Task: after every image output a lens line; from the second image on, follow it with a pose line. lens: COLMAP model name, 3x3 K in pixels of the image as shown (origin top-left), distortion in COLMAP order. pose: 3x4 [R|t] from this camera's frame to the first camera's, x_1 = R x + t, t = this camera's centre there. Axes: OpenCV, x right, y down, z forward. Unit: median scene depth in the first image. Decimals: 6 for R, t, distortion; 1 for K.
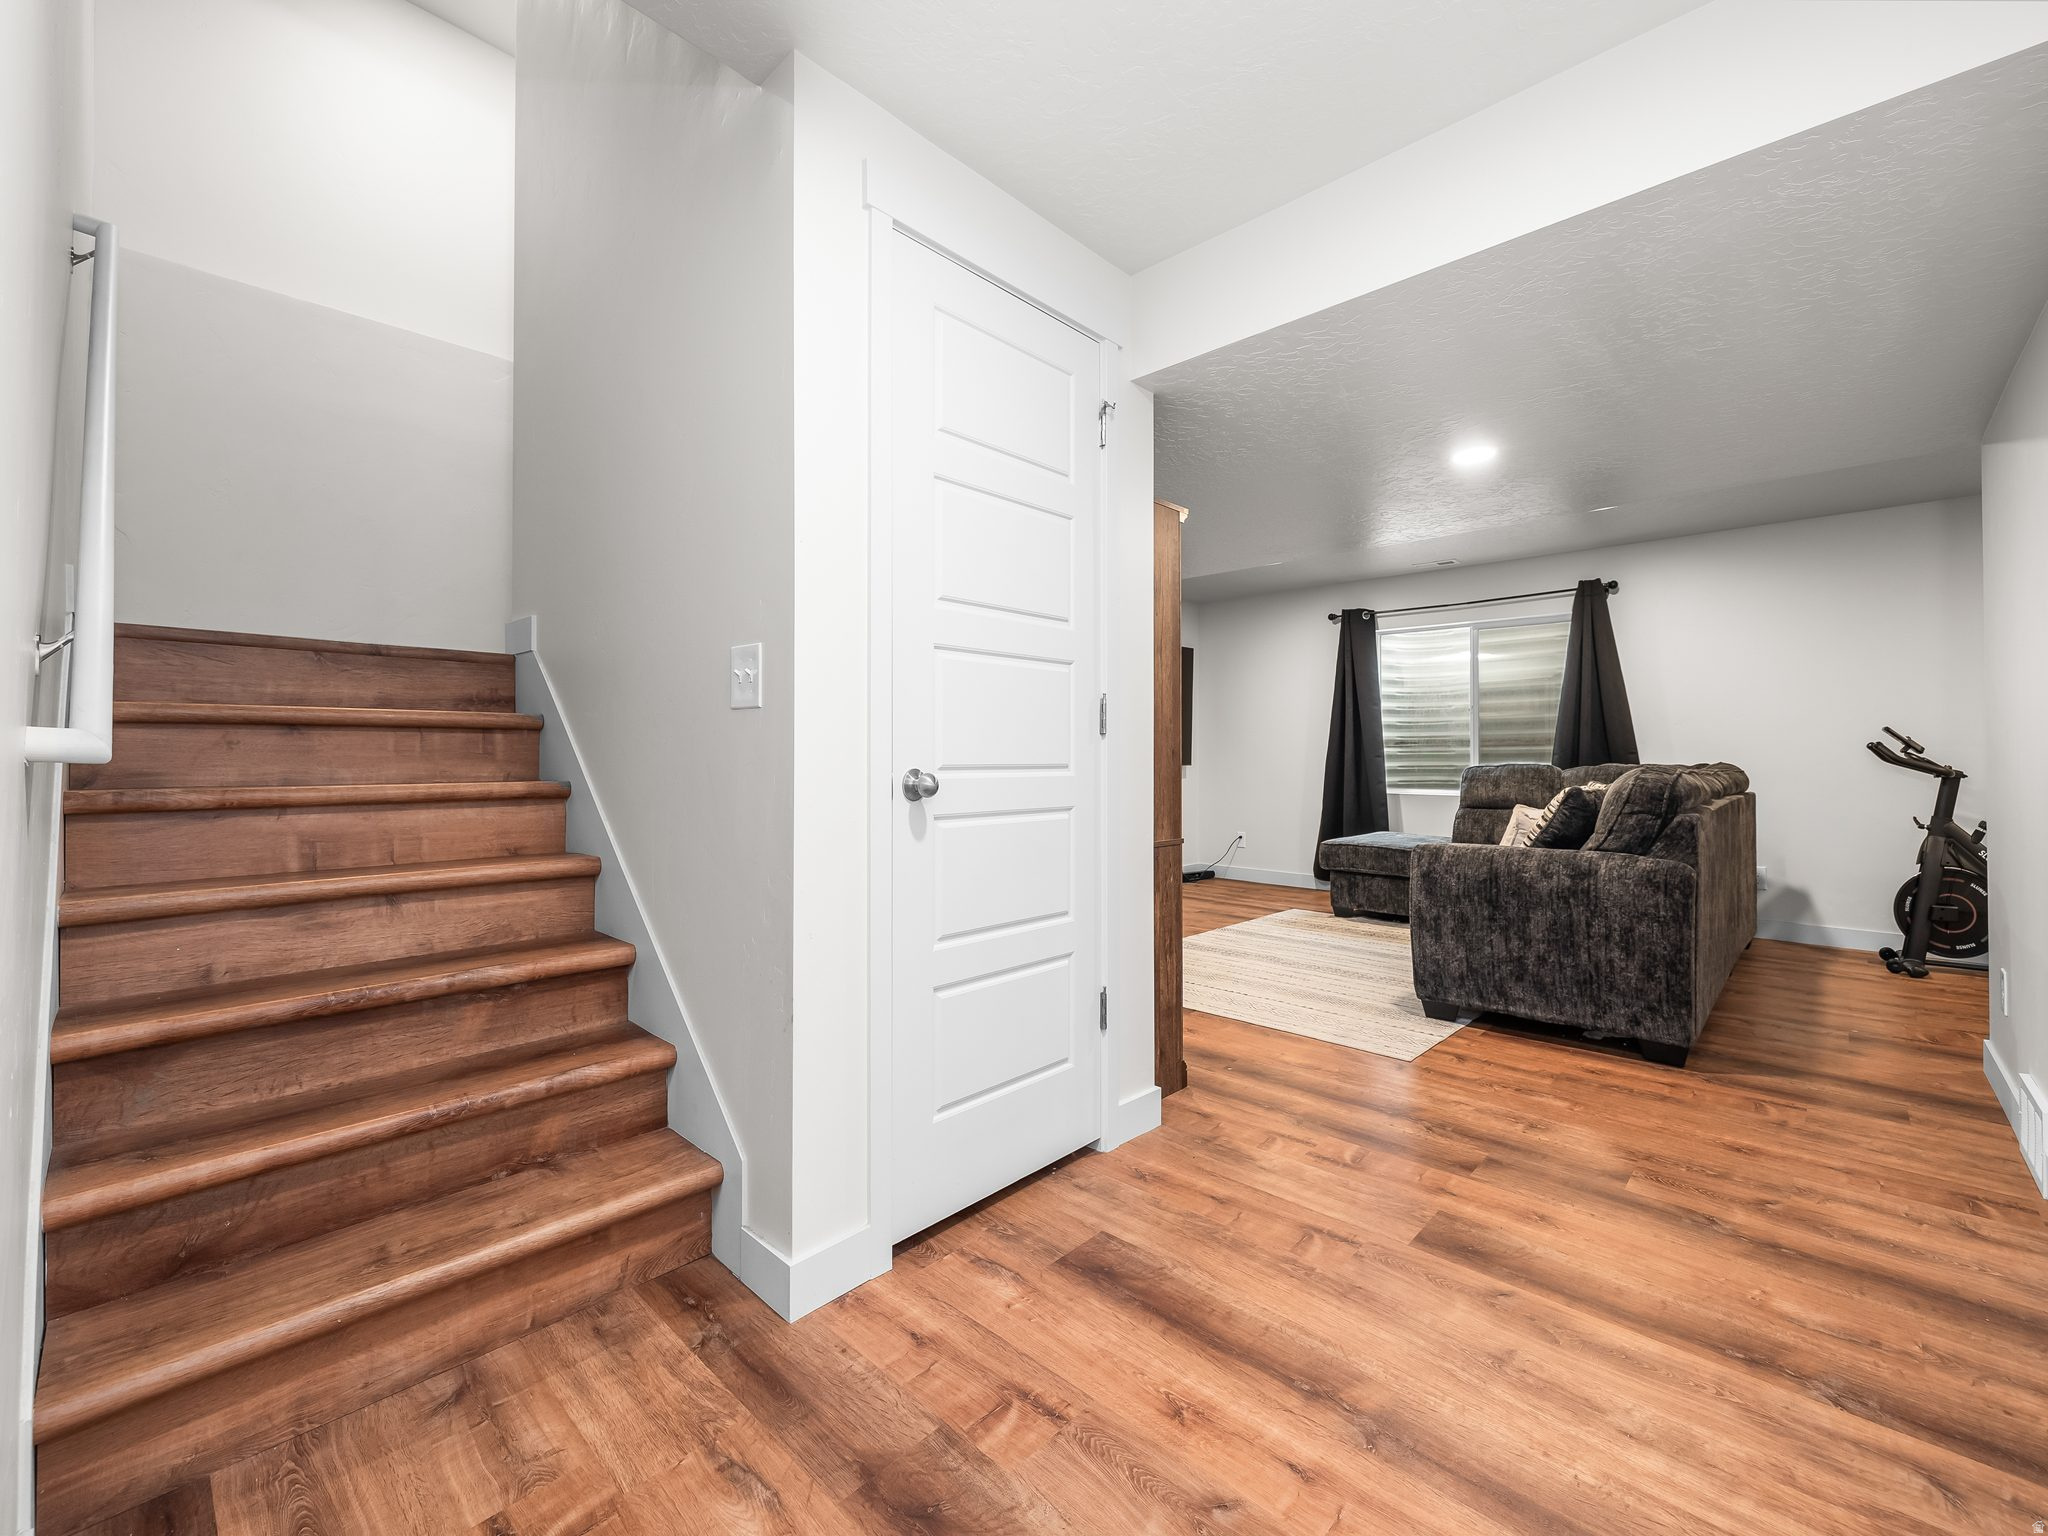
lens RADIAL K [[866.0, 0, 1027.5], [0, 866.0, 756.4], [0, 0, 1]] dist [0.000529, 0.000063]
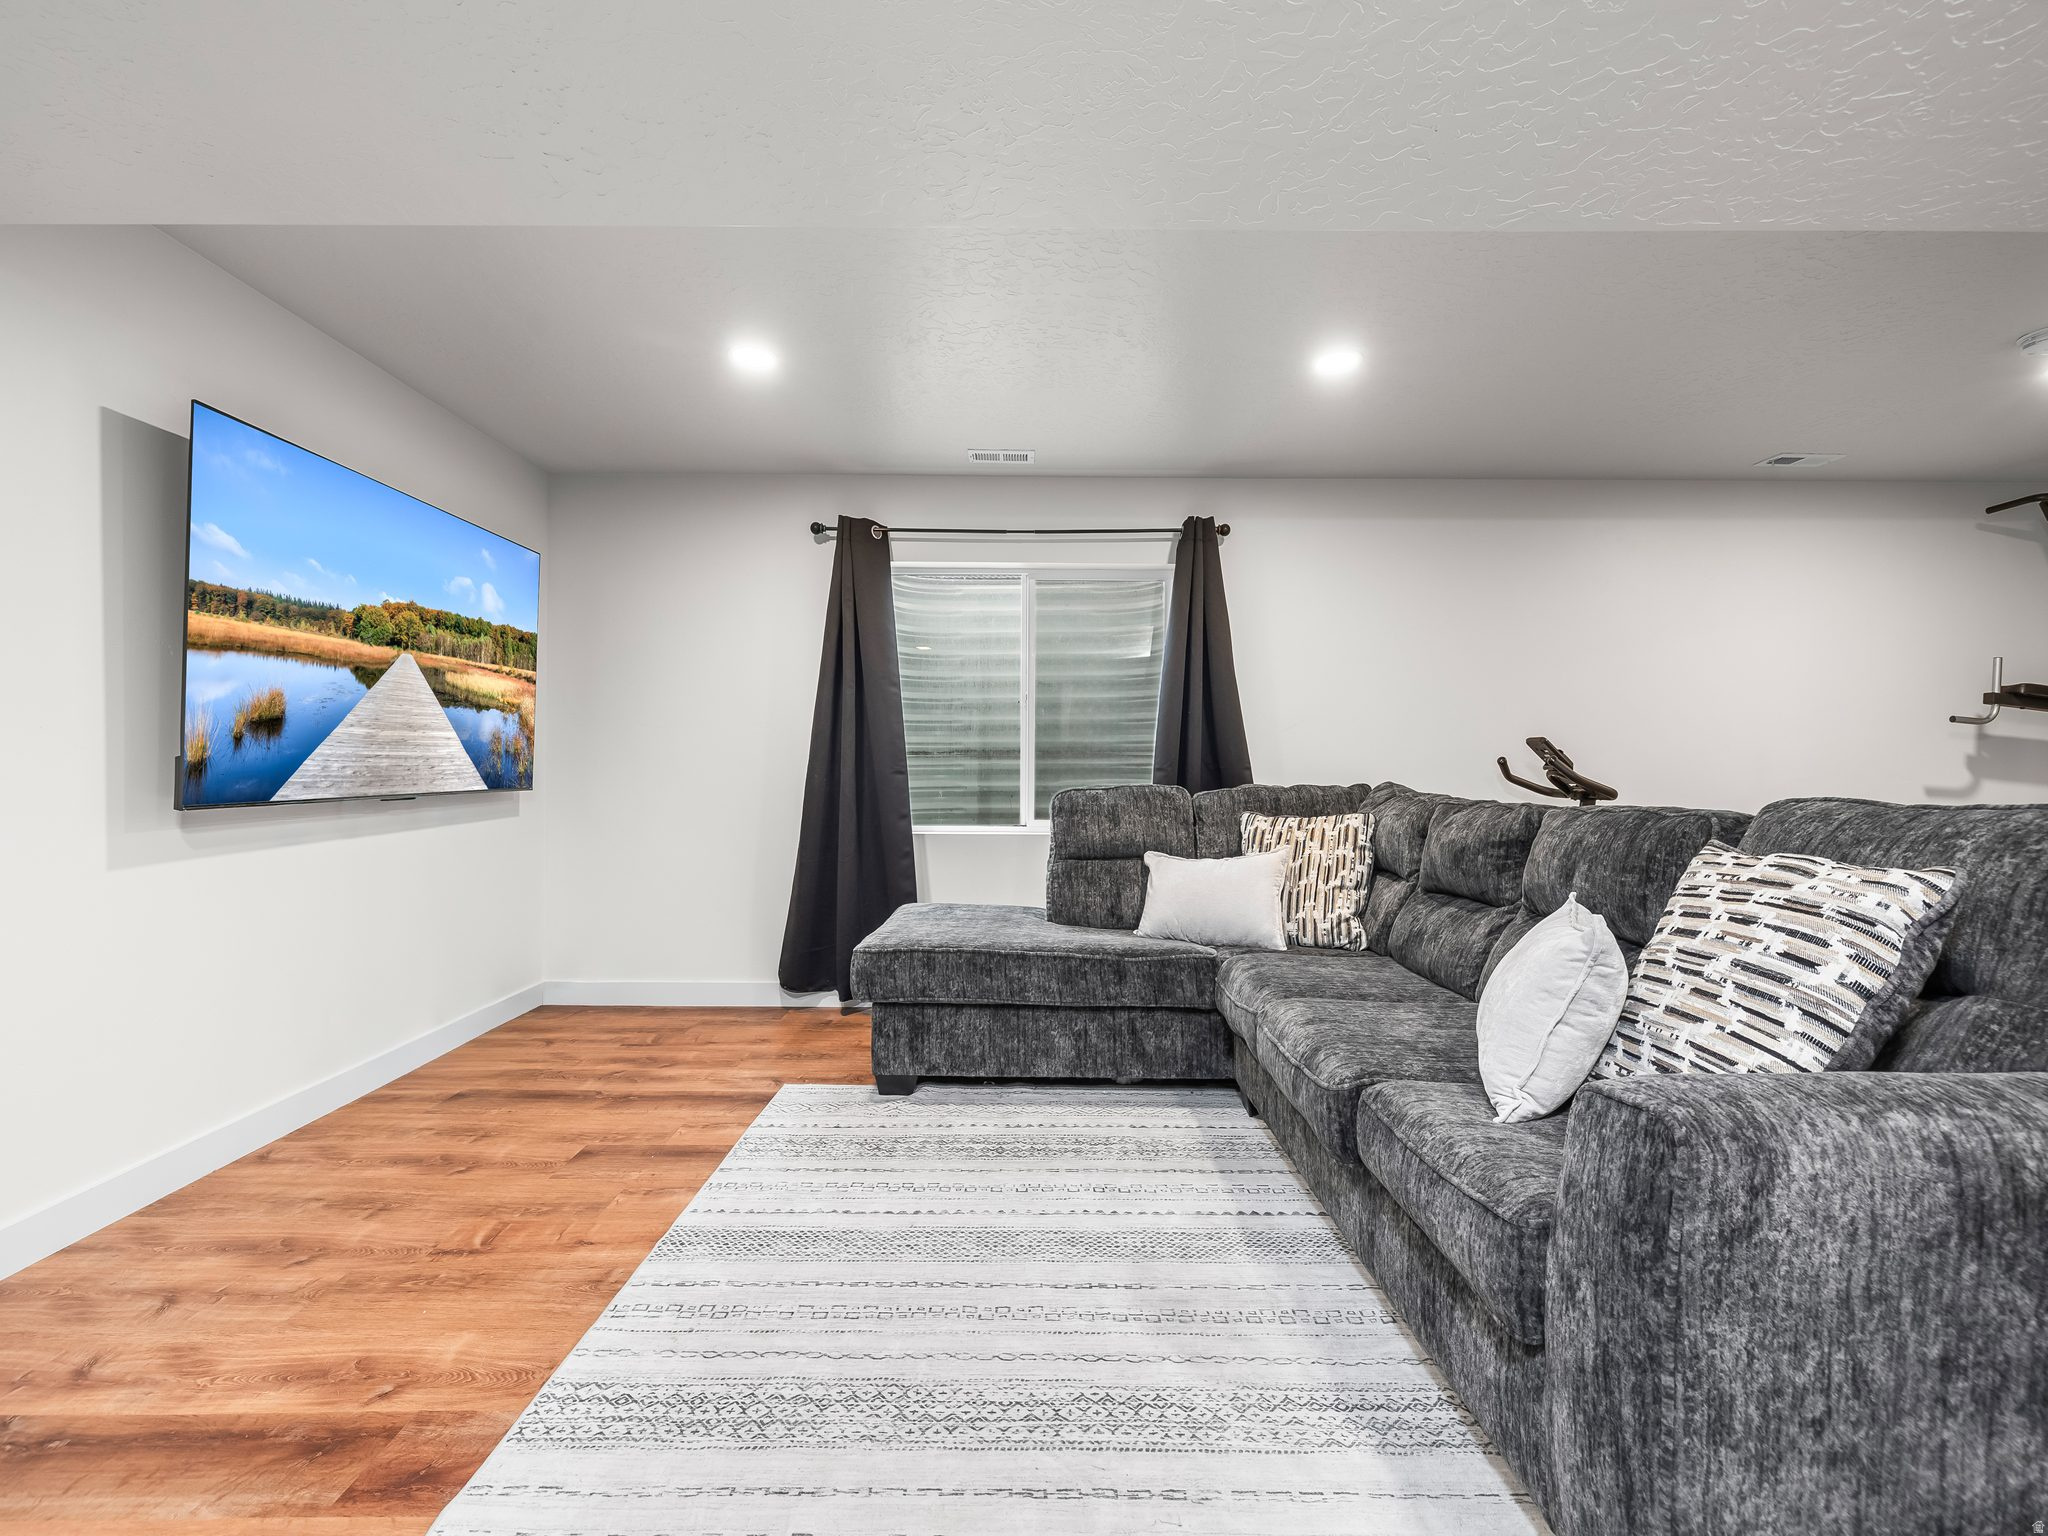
lens RADIAL K [[866.0, 0, 1026.9], [0, 866.0, 767.8], [0, 0, 1]] dist [0.000529, 0.000063]
pose [[0.733214, 0.002175, 0.679994, 0.078312], [0.001066, 0.999990, -0.004348, -0.001102], [-0.679997, 0.003913, 0.733205, 0.580656]]
